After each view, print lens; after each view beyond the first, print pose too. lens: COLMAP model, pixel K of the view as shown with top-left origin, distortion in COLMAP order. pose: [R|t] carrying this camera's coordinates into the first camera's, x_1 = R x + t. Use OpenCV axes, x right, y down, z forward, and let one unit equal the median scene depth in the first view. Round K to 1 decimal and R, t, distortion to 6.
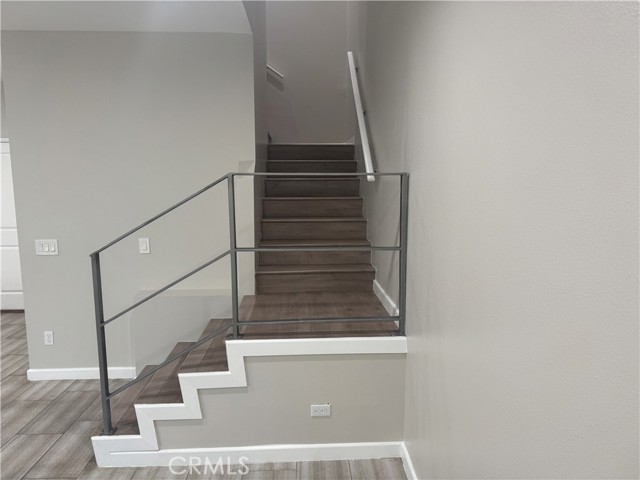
lens RADIAL K [[452.5, 0, 321.9], [0, 452.5, 239.7], [0, 0, 1]] dist [0.011981, -0.009775]
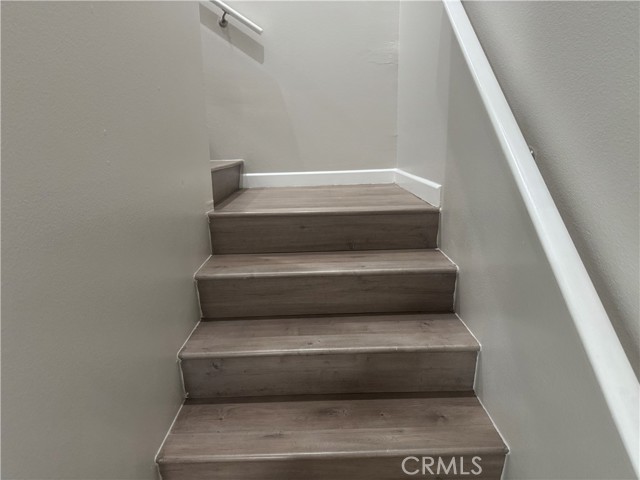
lens RADIAL K [[452.5, 0, 320.4], [0, 452.5, 239.9], [0, 0, 1]] dist [0.011981, -0.009775]
pose [[0.999199, -0.005433, -0.039658, -0.012713], [0.008653, 0.996638, 0.081467, -0.218406], [0.039082, -0.081745, 0.995887, 0.624122]]
